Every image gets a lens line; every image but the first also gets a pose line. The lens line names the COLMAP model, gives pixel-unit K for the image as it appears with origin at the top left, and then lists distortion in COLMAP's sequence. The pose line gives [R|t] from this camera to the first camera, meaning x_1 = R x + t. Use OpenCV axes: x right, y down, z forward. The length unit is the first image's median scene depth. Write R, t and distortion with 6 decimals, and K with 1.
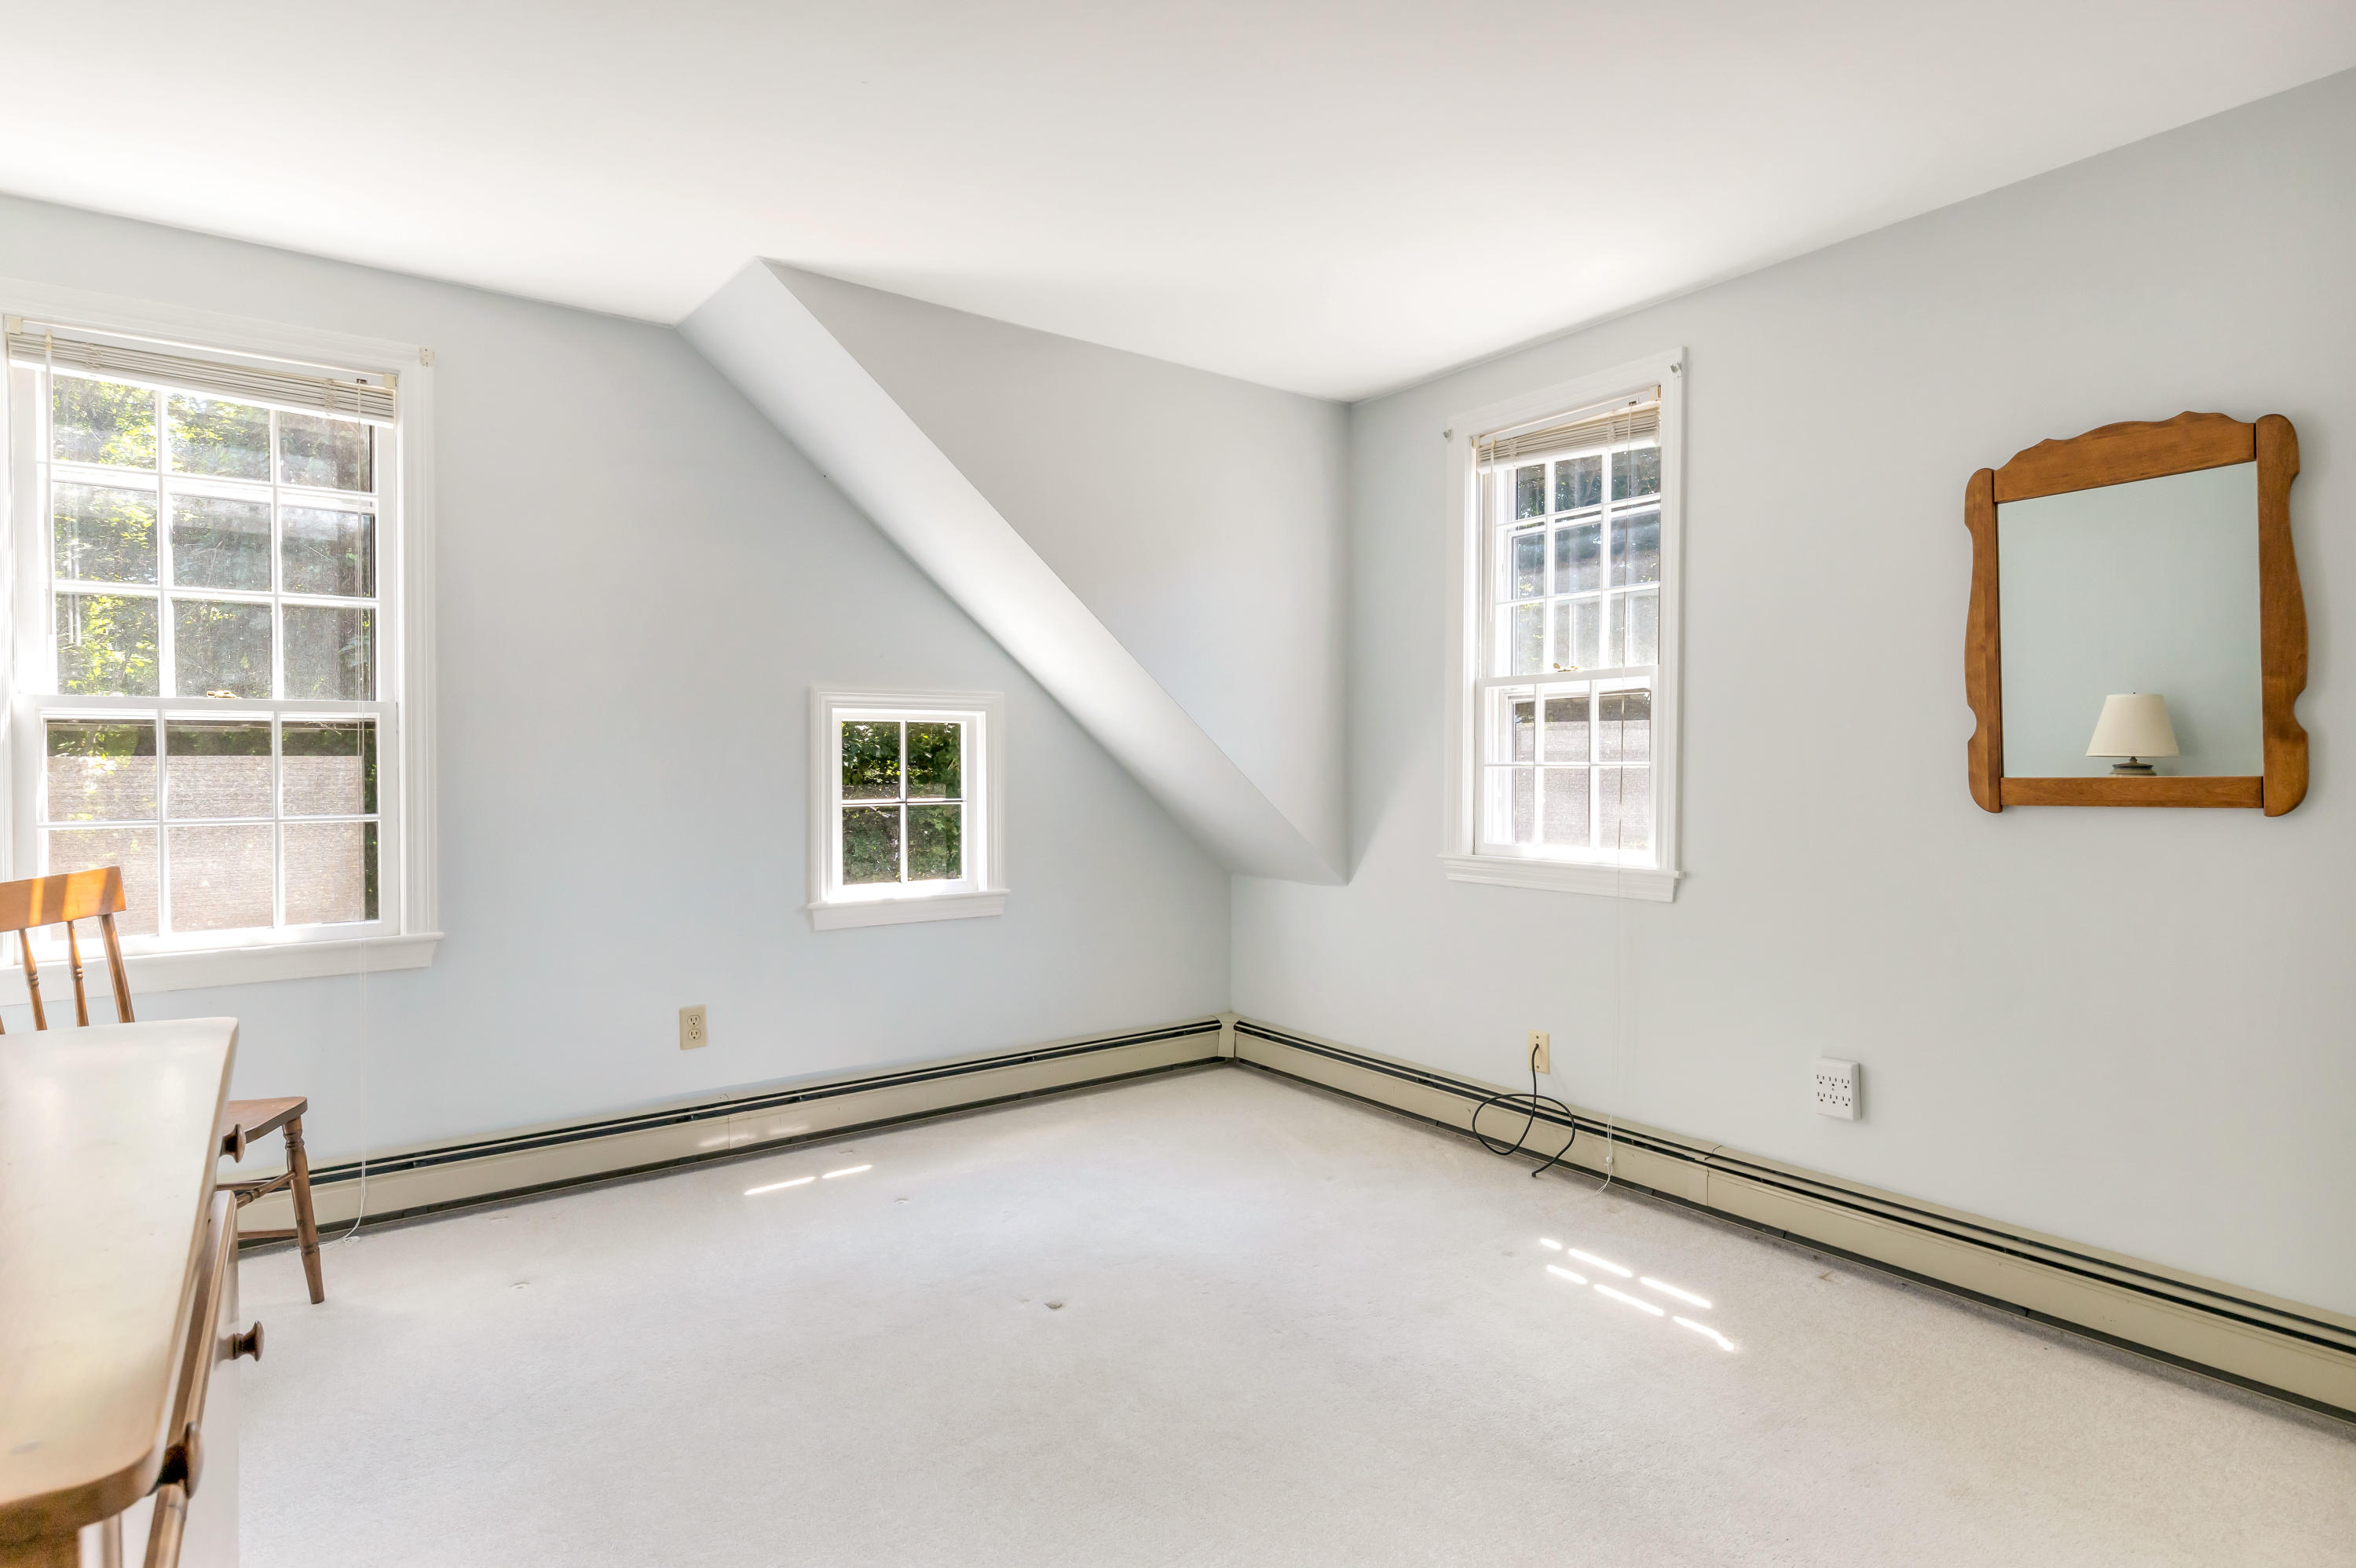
lens RADIAL K [[1198.4, 0, 1170.9], [0, 1198.4, 779.8], [0, 0, 1]] dist [-0.027265, -0.002239]
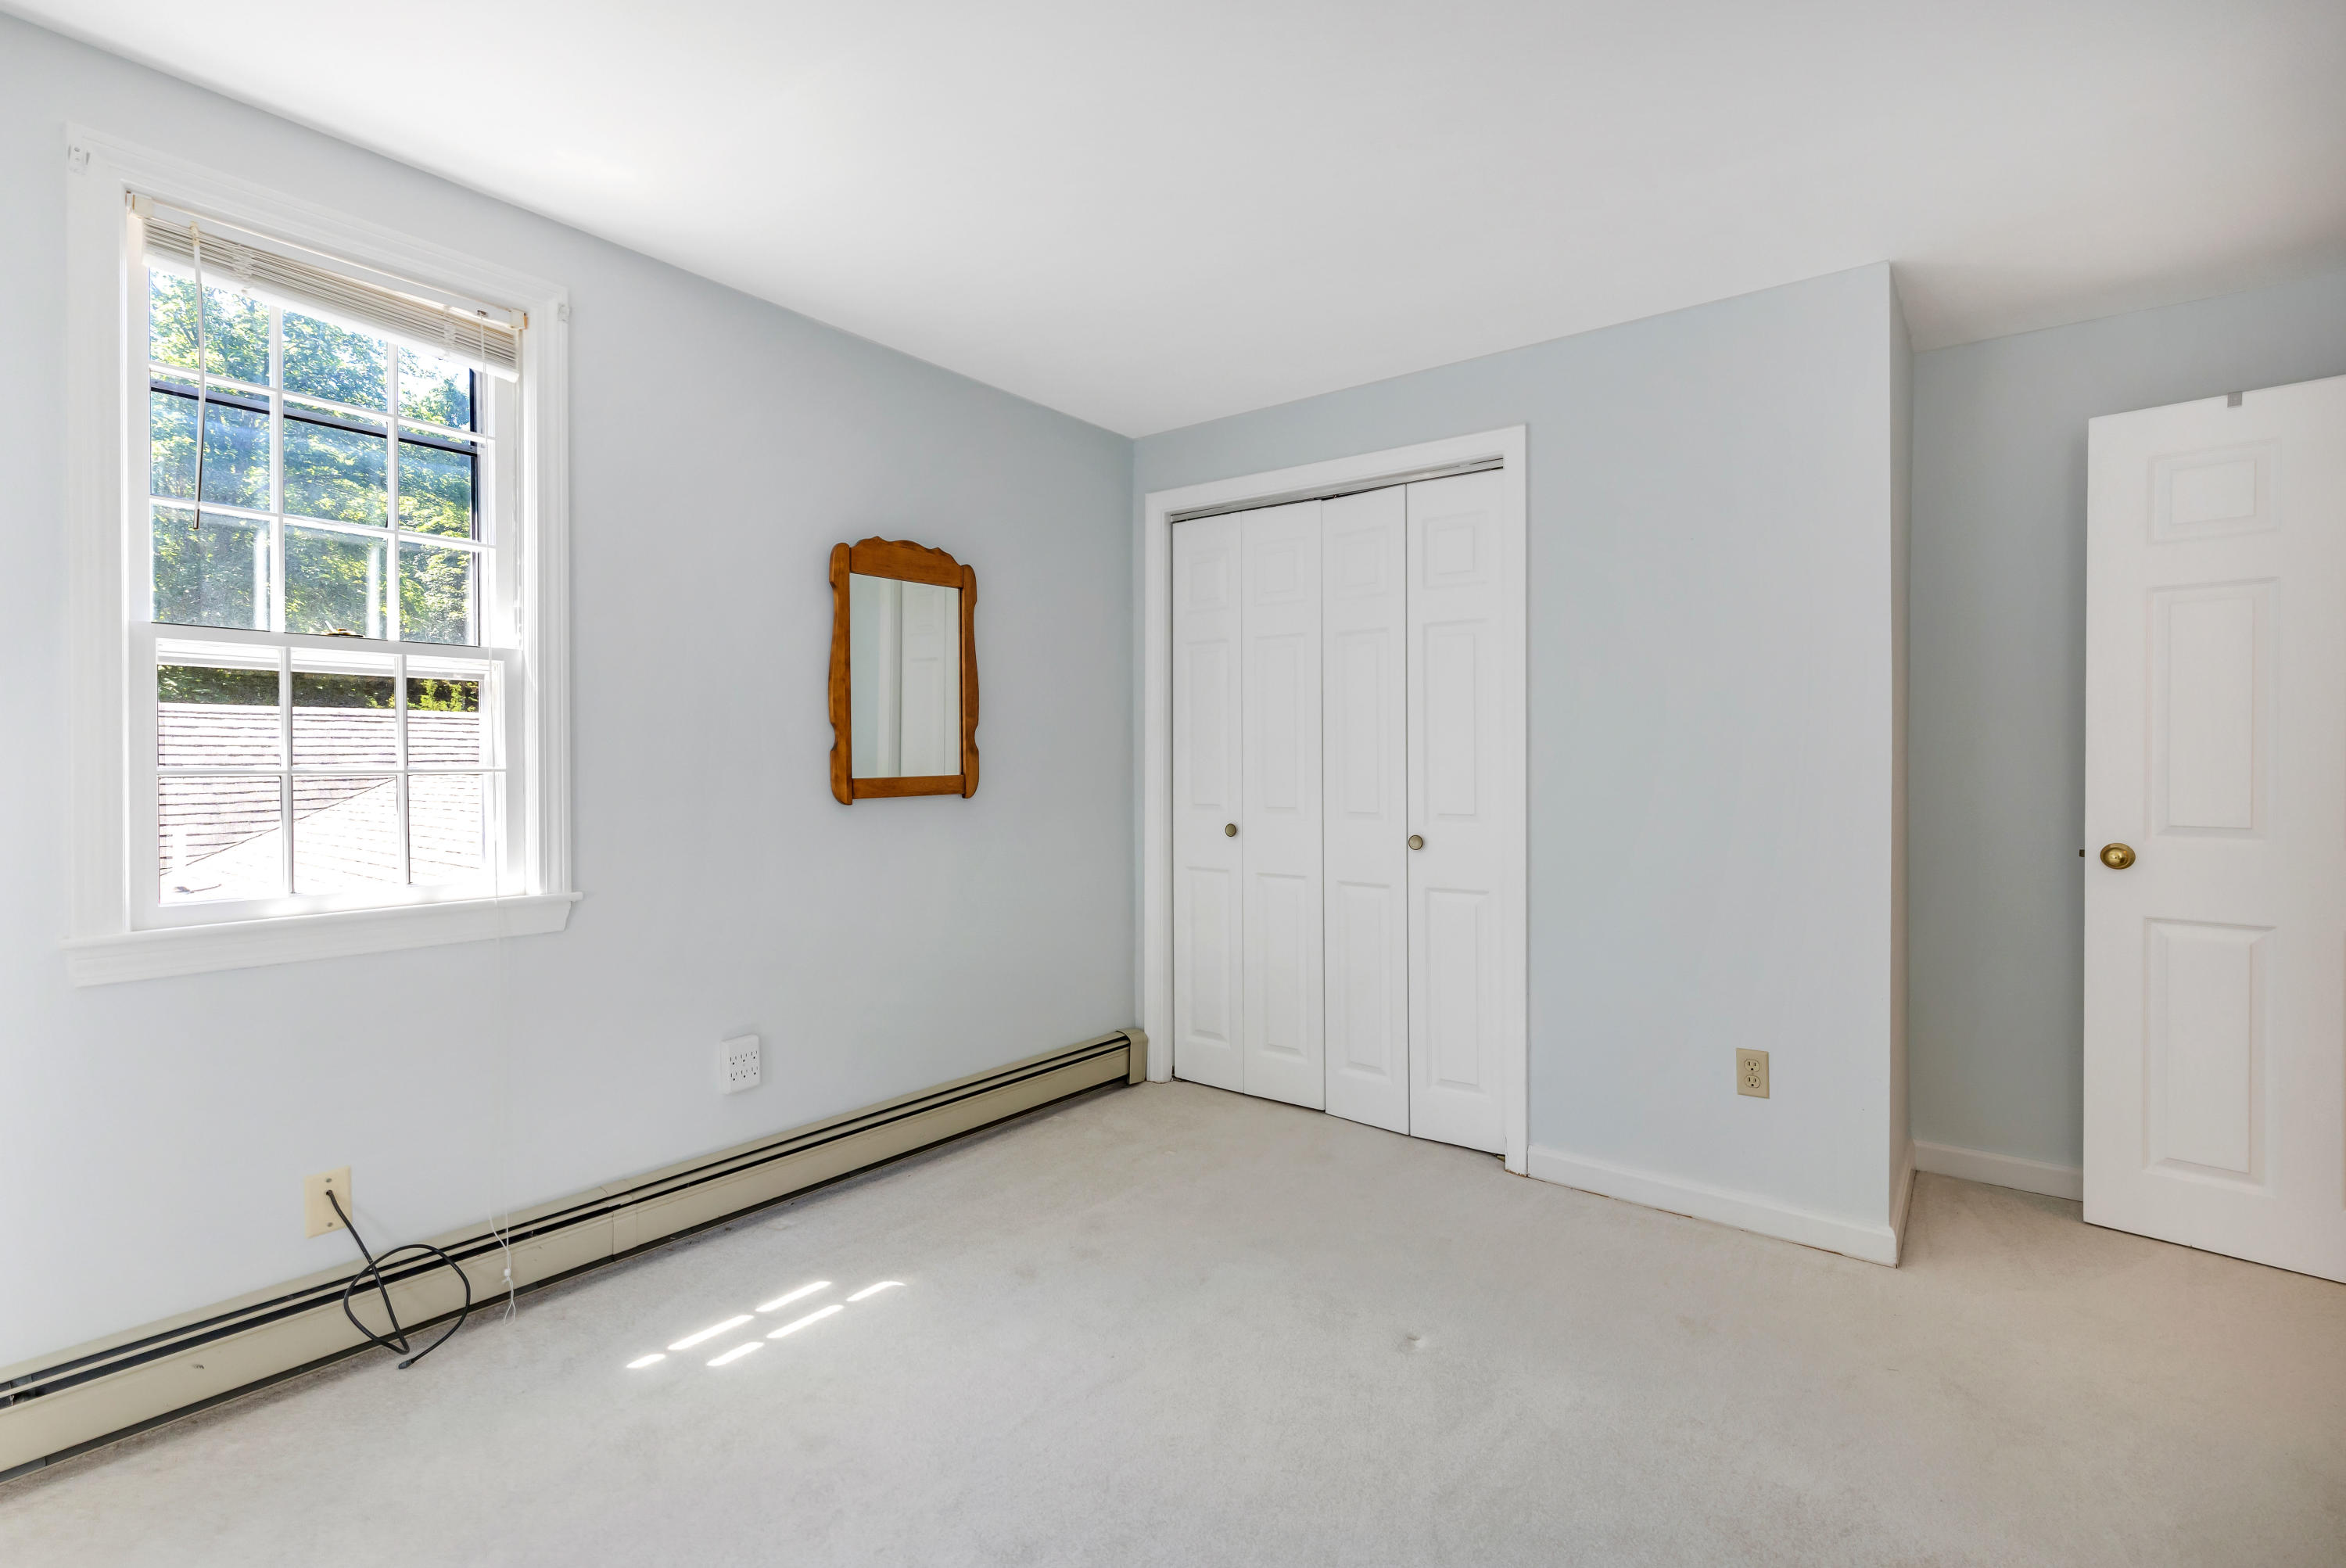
lens RADIAL K [[1117.3, 0, 1124.1], [0, 1117.3, 778.6], [0, 0, 1]] dist [0.020688, -0.000755]
pose [[-0.279412, -0.008978, 0.960129, -0.548628], [0.015573, 0.999782, 0.013881, -0.013108], [-0.960045, 0.018831, -0.279211, 0.970057]]
